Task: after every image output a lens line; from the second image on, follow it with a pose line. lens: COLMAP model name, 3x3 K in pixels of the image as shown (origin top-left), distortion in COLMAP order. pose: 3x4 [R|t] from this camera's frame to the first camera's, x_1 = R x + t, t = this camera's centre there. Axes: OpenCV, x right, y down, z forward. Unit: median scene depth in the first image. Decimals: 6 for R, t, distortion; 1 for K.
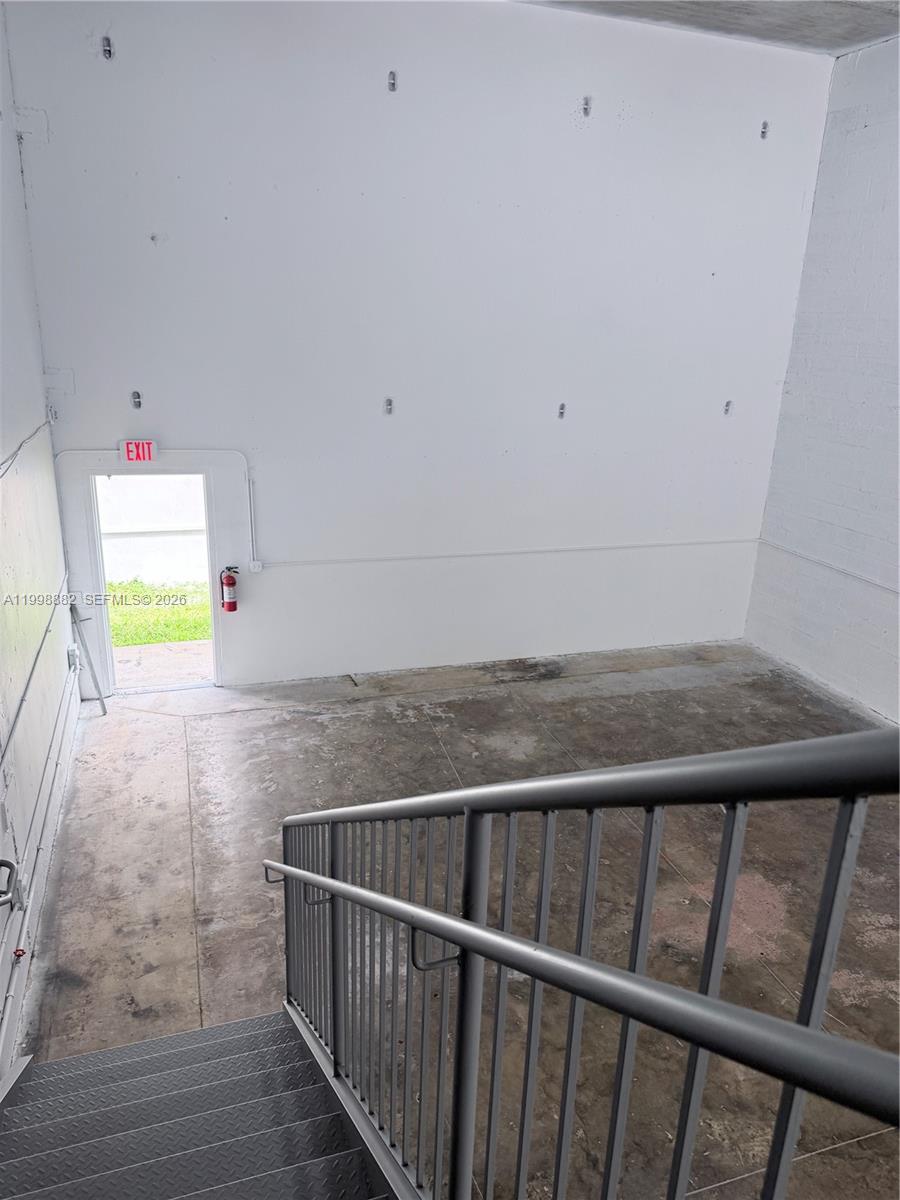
lens RADIAL K [[844.2, 0, 449.2], [0, 844.2, 603.0], [0, 0, 1]] dist [0.064938, -0.083351]
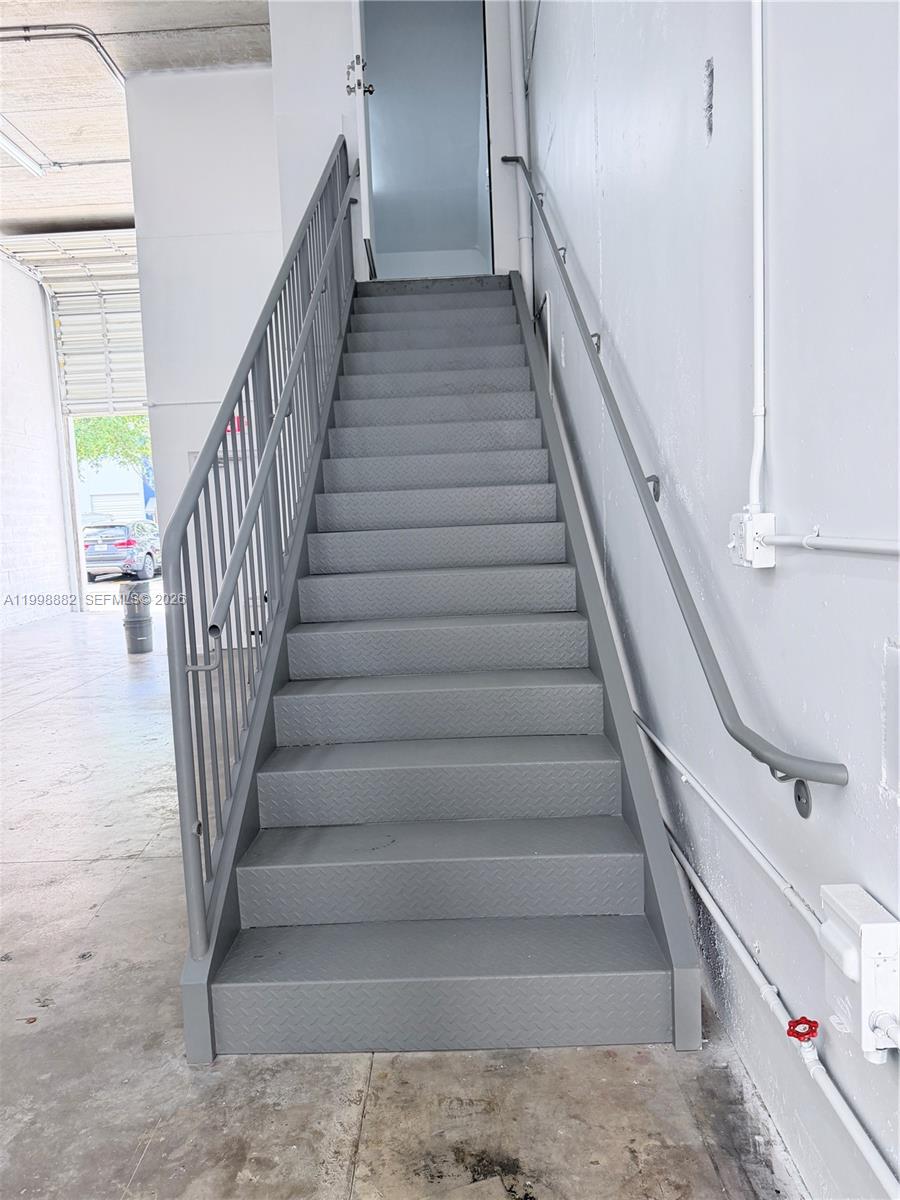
lens RADIAL K [[844.2, 0, 449.2], [0, 844.2, 603.0], [0, 0, 1]] dist [0.064938, -0.083351]
pose [[-0.945631, -0.024000, 0.324354, -0.290687], [0.115125, 0.908008, 0.402825, 0.054976], [-0.304184, 0.418265, -0.855878, 0.779451]]
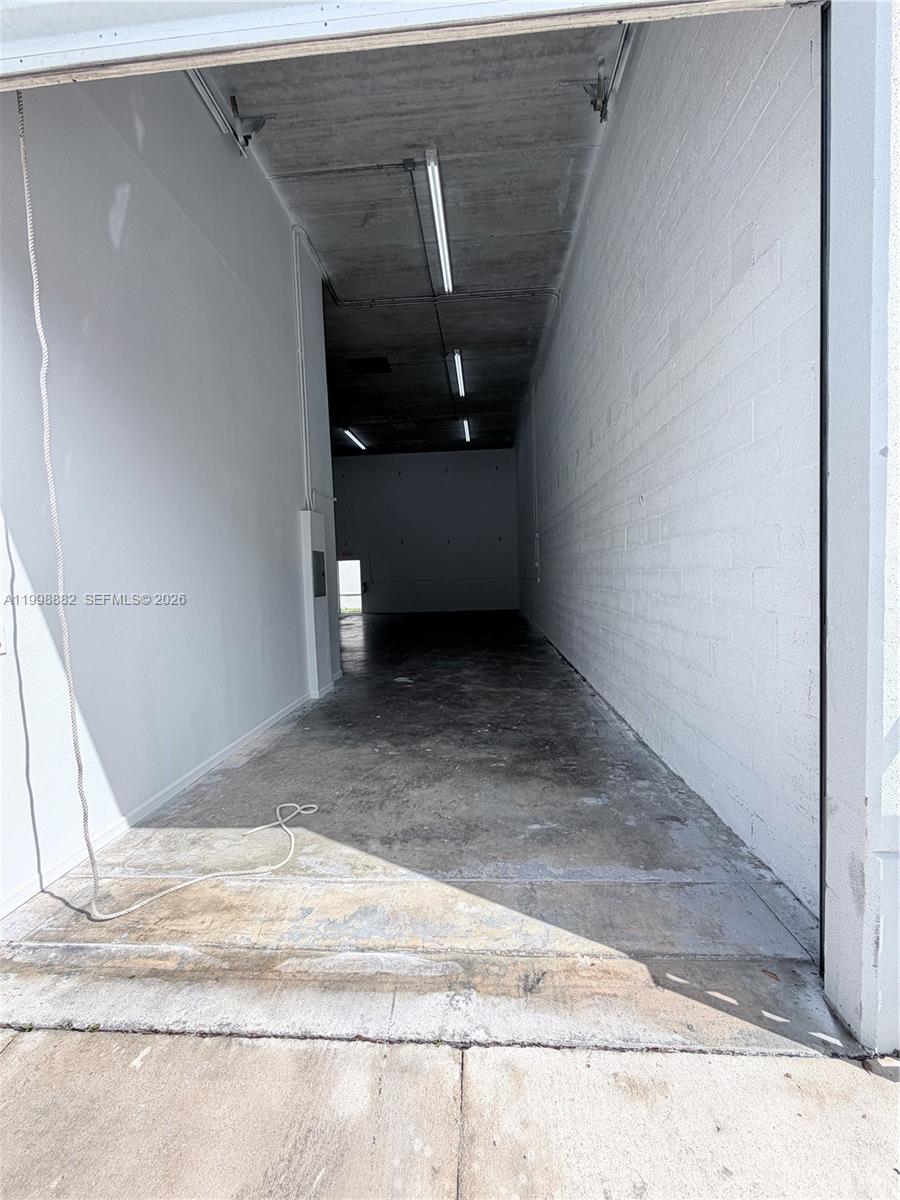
lens RADIAL K [[480.0, 0, 450.8], [0, 480.0, 597.1], [0, 0, 1]] dist [-0.000603, 0.000542]
pose [[0.924510, -0.046633, -0.378293, 1.113691], [-0.056390, 0.964832, -0.256749, 0.672619], [0.376962, 0.258699, 0.889367, -0.990403]]
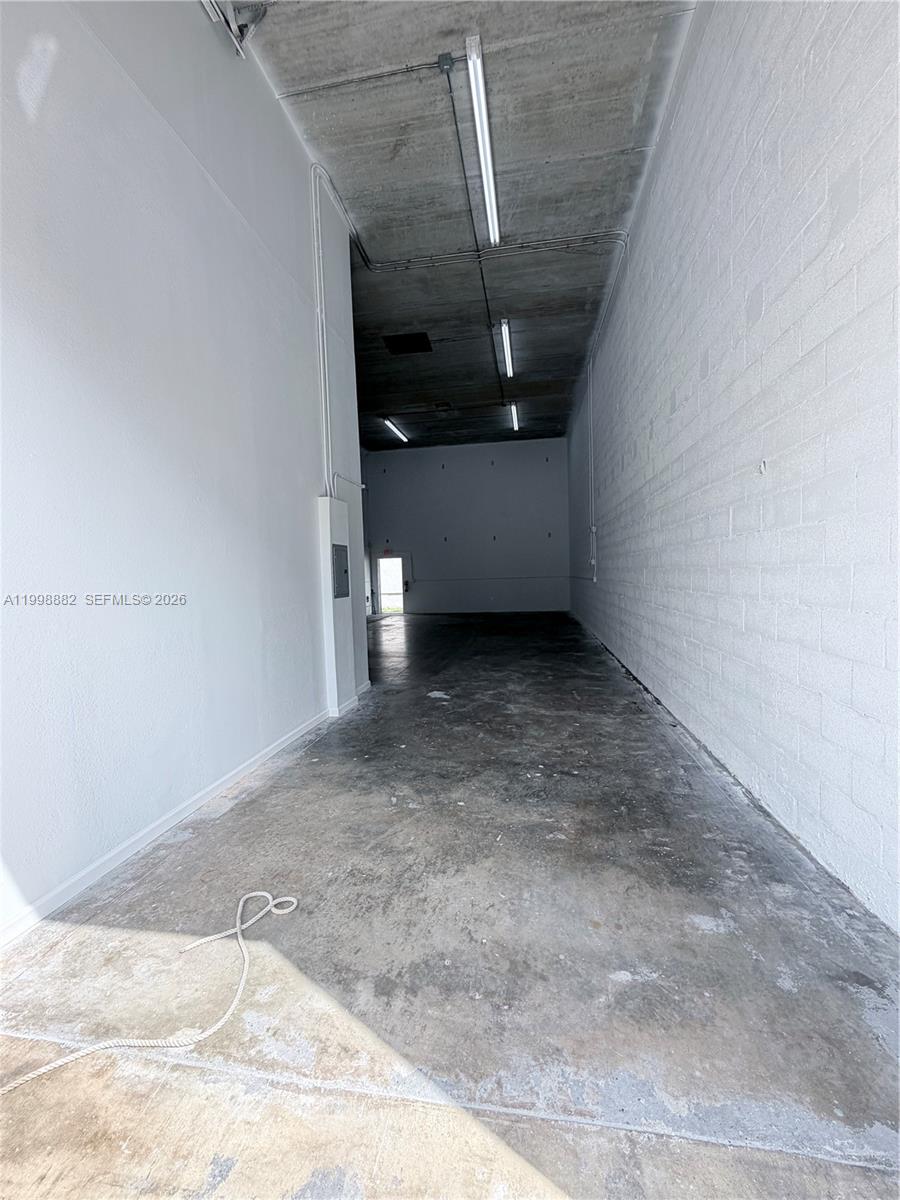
lens RADIAL K [[480.0, 0, 450.8], [0, 480.0, 597.1], [0, 0, 1]] dist [-0.000603, 0.000542]
pose [[0.884110, -0.039048, -0.465644, 1.065165], [-0.087901, 0.964814, -0.247803, 0.632201], [0.458937, 0.260016, 0.849570, -0.865993]]
